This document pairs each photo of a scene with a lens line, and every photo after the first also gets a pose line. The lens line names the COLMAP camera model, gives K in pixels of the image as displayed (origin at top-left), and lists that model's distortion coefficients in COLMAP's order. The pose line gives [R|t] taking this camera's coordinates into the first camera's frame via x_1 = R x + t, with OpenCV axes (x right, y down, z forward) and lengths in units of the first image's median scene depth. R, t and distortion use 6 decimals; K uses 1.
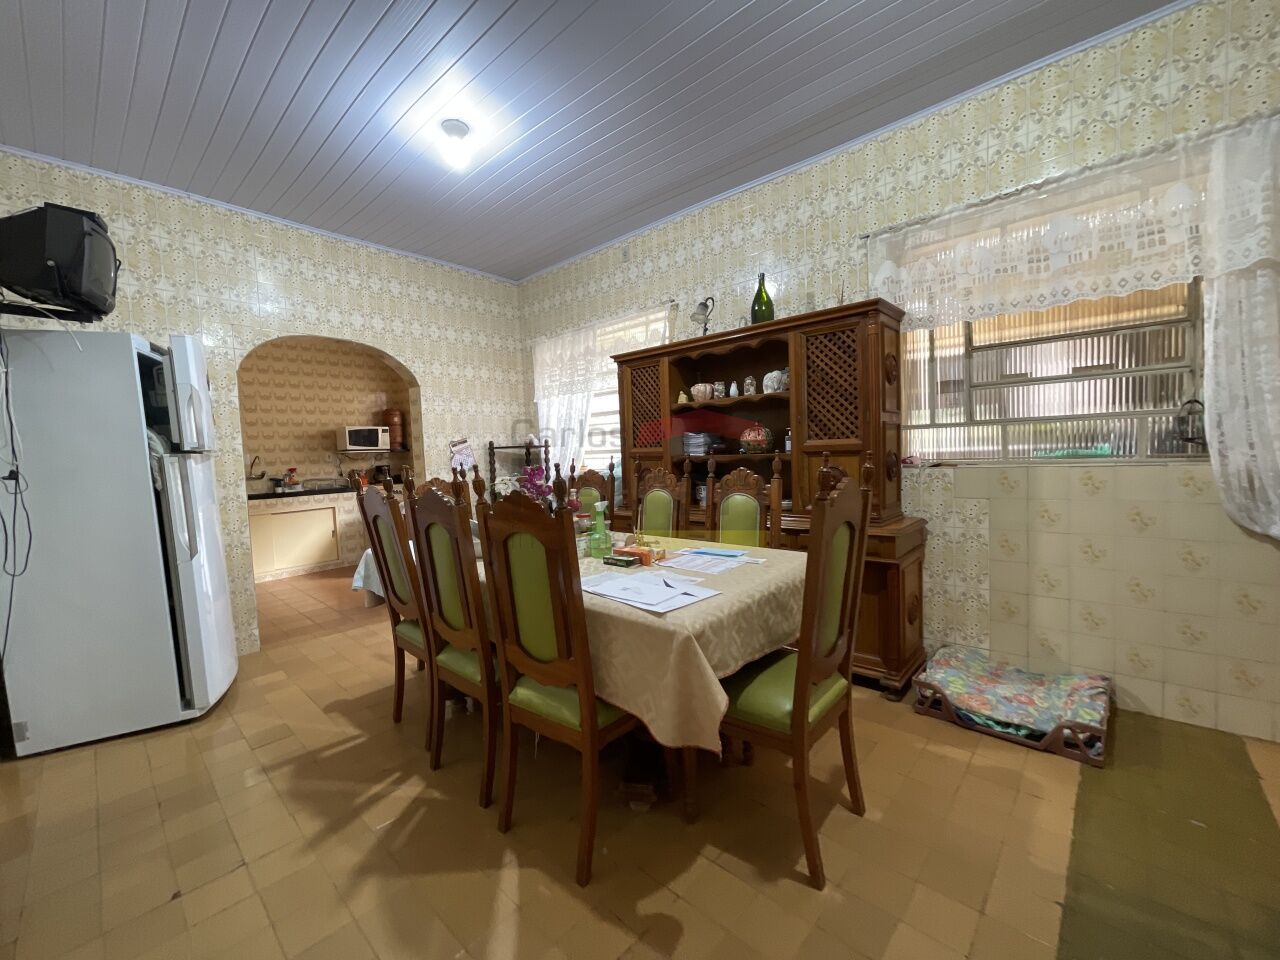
lens RADIAL K [[518.1, 0, 638.2], [0, 518.1, 483.7], [0, 0, 1]] dist [-0.006274, 0.001925]
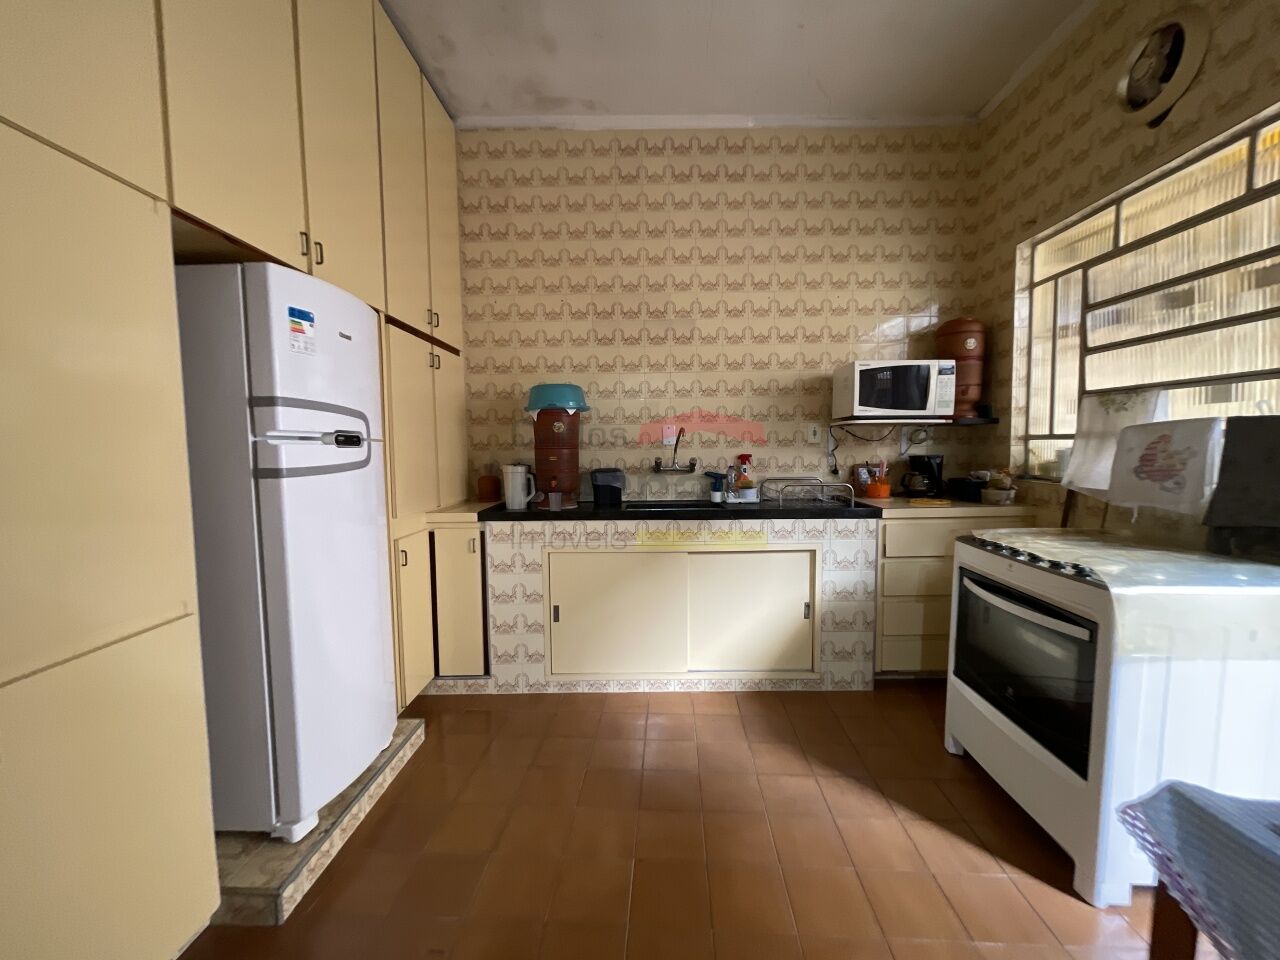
lens RADIAL K [[518.1, 0, 638.5], [0, 518.1, 483.2], [0, 0, 1]] dist [-0.006274, 0.001925]
pose [[0.640377, 0.085145, -0.763327, -0.350842], [-0.064517, 0.996287, 0.057005, -0.023876], [0.765347, 0.012743, 0.643492, 0.599121]]
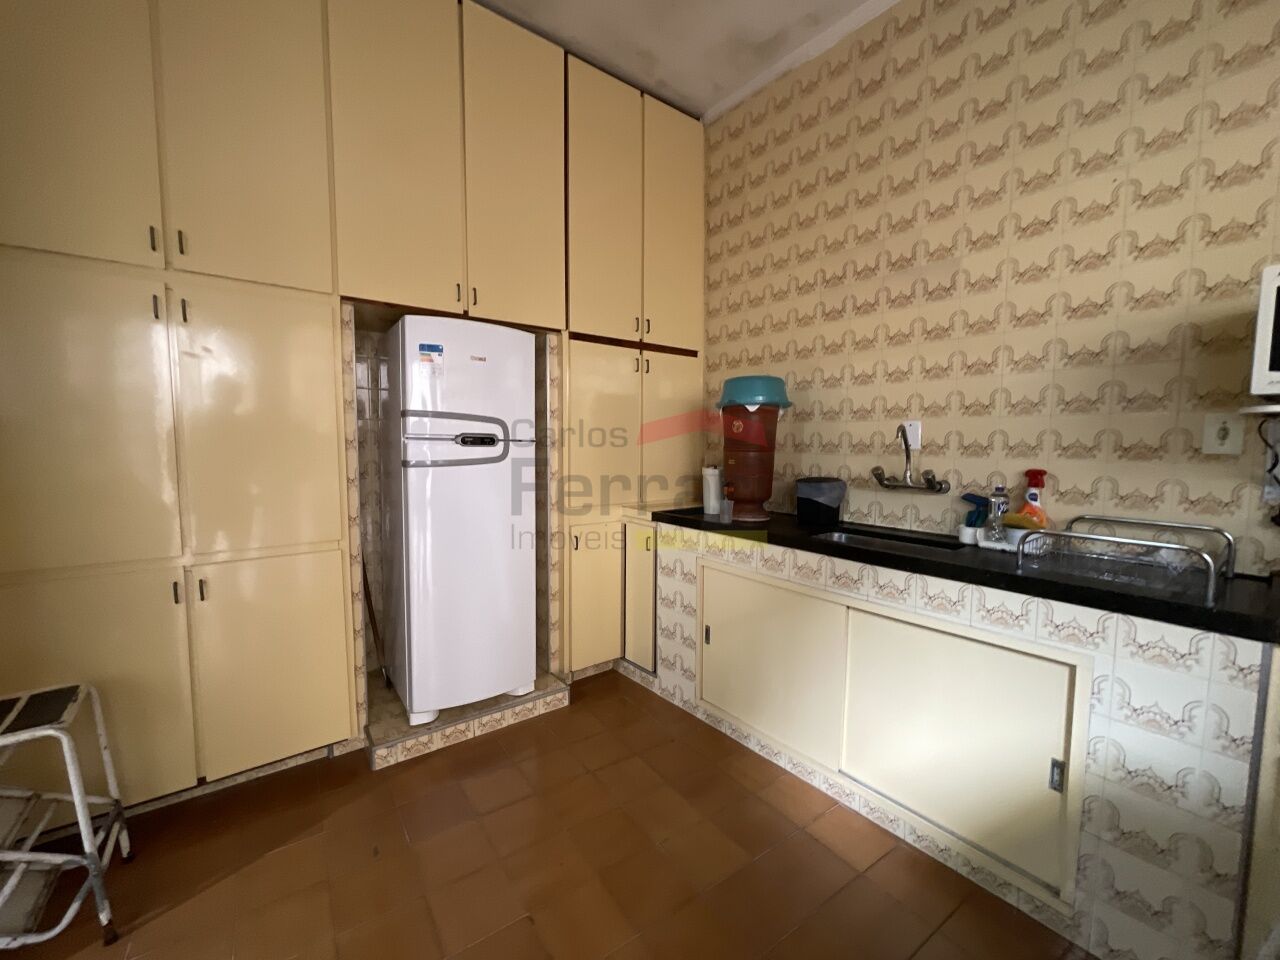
lens RADIAL K [[518.1, 0, 640.5], [0, 518.1, 483.4], [0, 0, 1]] dist [-0.006274, 0.001925]
pose [[-0.203016, 0.114458, -0.972463, -0.340574], [-0.065783, 0.989307, 0.130173, -0.045154], [0.976963, 0.090399, -0.193316, 0.835165]]
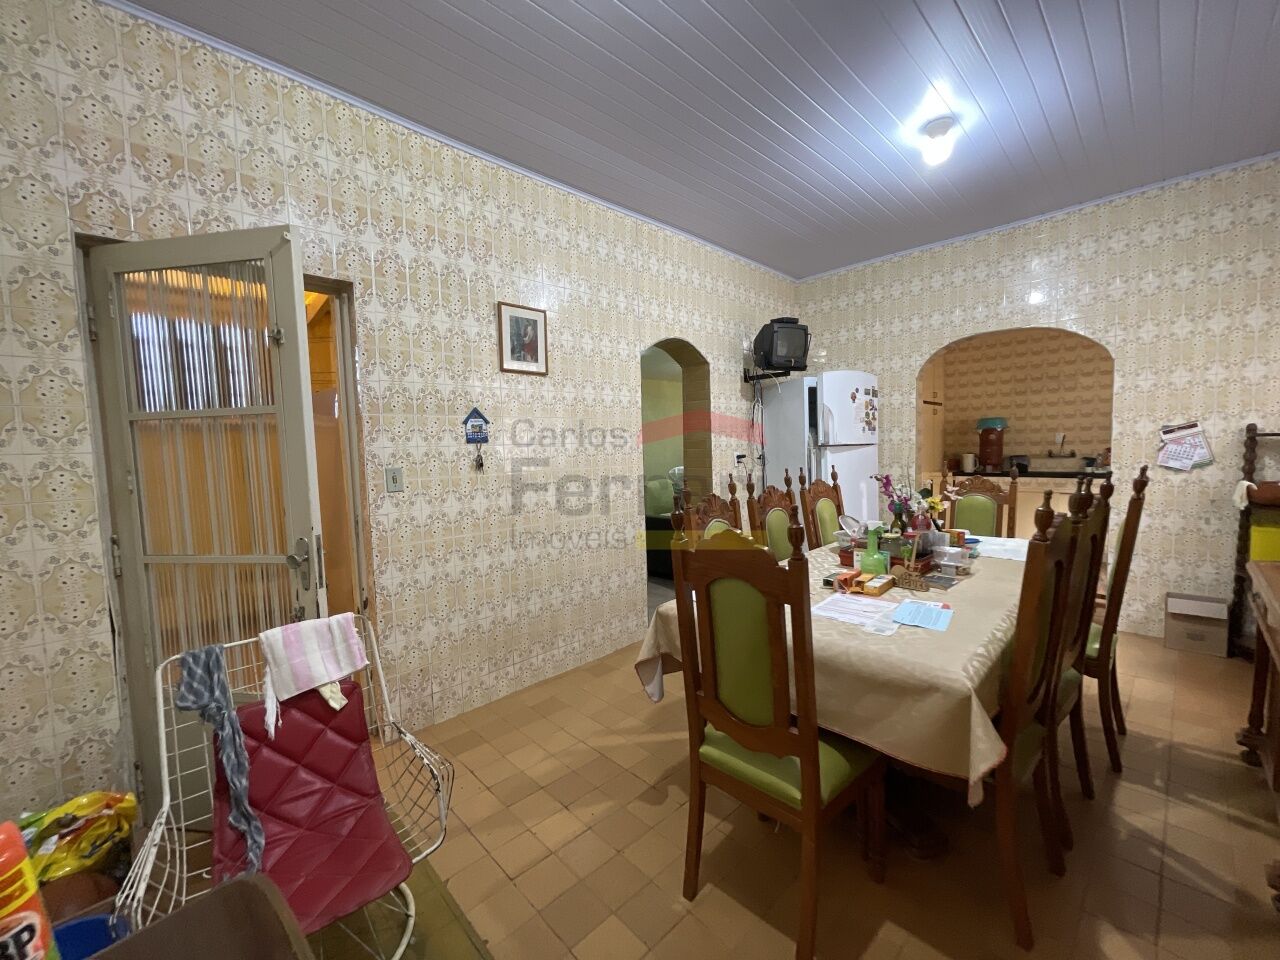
lens RADIAL K [[518.1, 0, 642.2], [0, 518.1, 478.5], [0, 0, 1]] dist [-0.006274, 0.001925]
pose [[-0.062157, 0.100972, -0.992946, 0.306304], [-0.031317, 0.994182, 0.103058, -0.043495], [0.997575, 0.037502, -0.058633, 0.217374]]
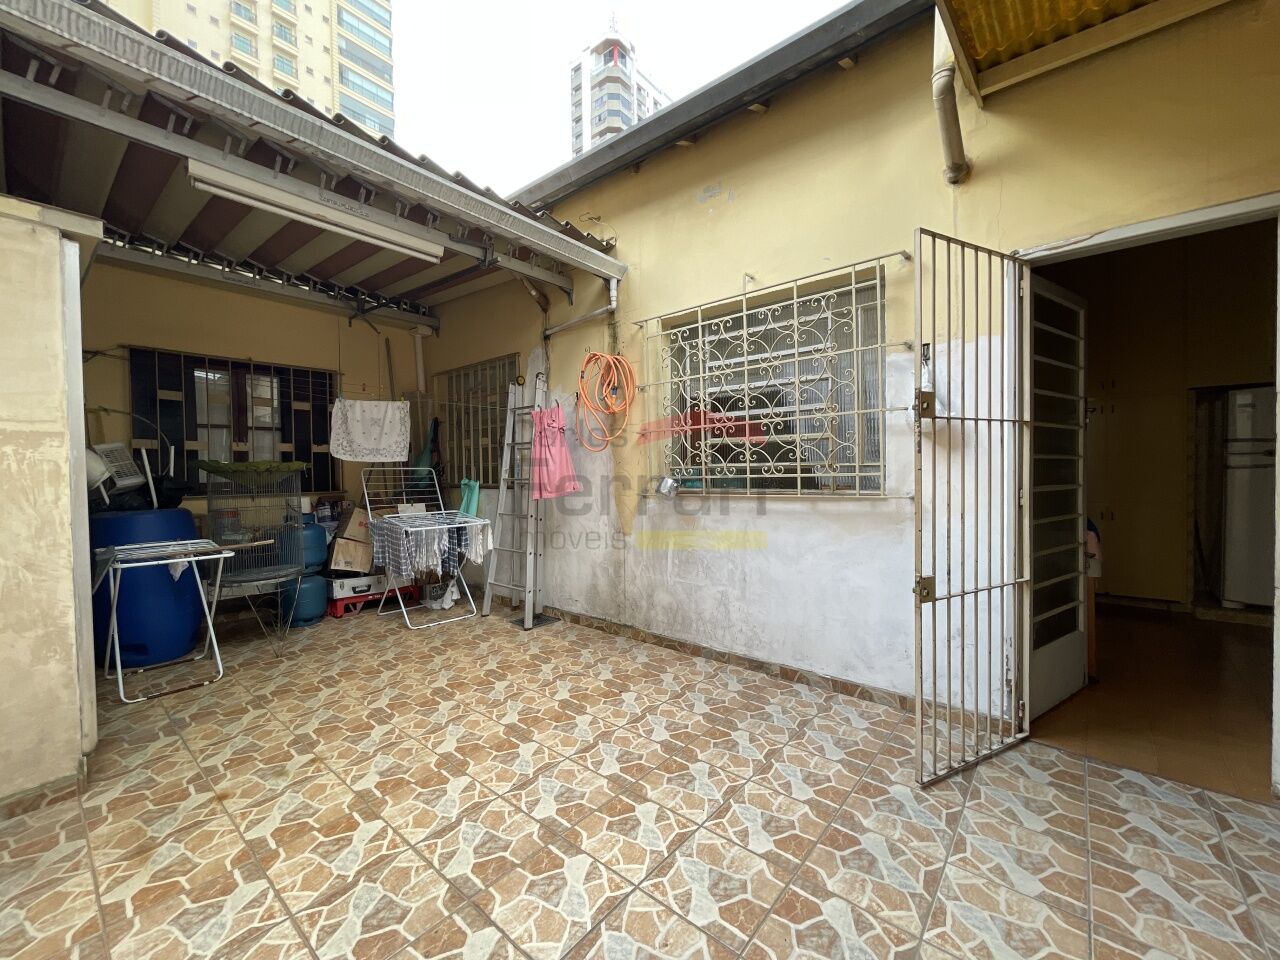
lens RADIAL K [[518.1, 0, 644.1], [0, 518.1, 480.0], [0, 0, 1]] dist [-0.006274, 0.001925]
pose [[-0.997412, 0.050360, -0.051308, 0.120843], [0.045644, 0.994962, 0.089263, -0.078824], [0.055545, 0.086690, -0.994686, 1.221638]]
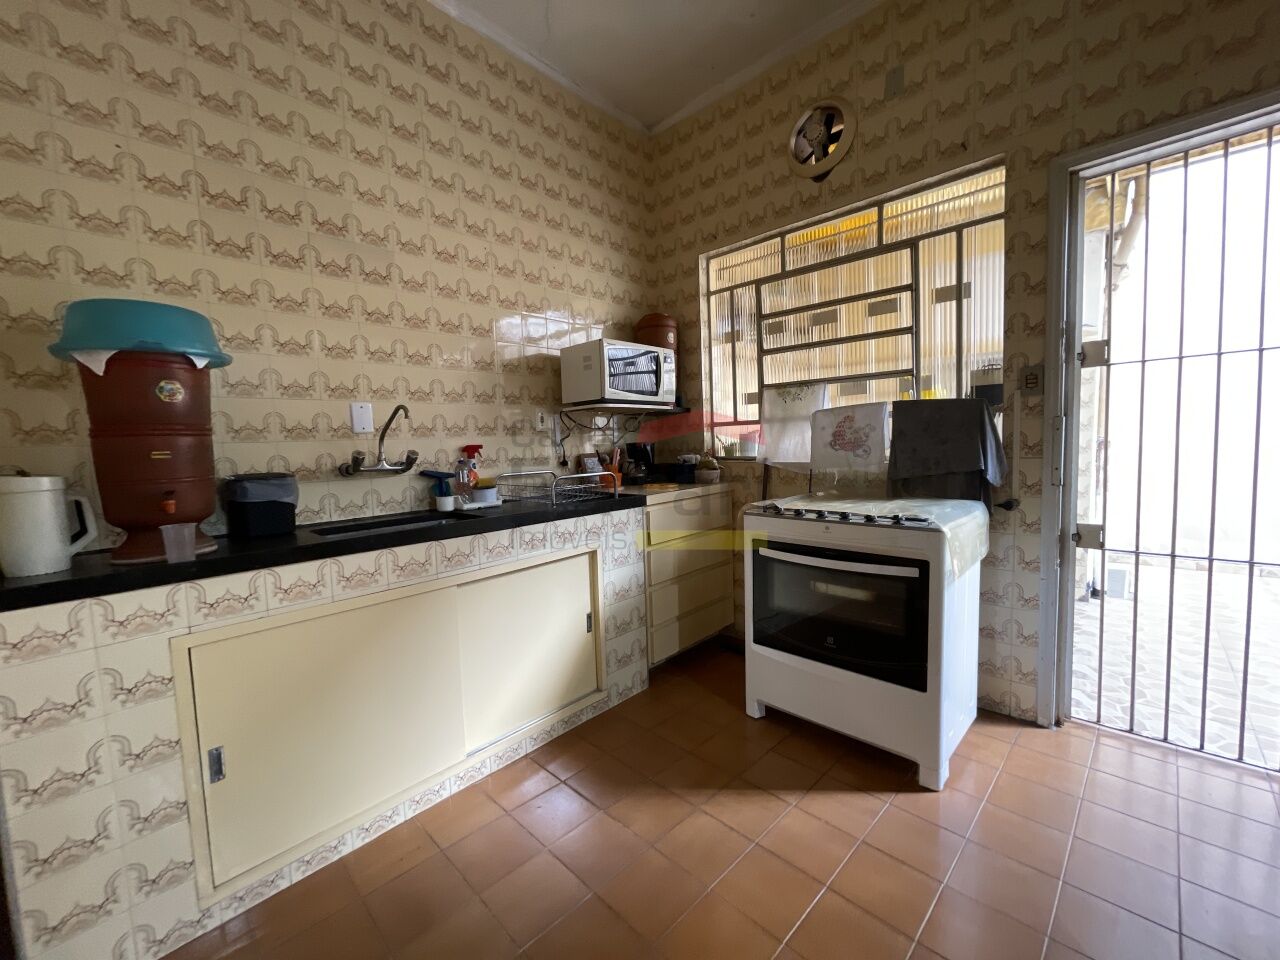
lens RADIAL K [[518.1, 0, 642.5], [0, 518.1, 483.1], [0, 0, 1]] dist [-0.006274, 0.001925]
pose [[0.999345, 0.005027, -0.035830, -0.526338], [-0.004584, 0.999912, 0.012425, -0.007223], [0.035890, -0.012252, 0.999281, 0.618773]]
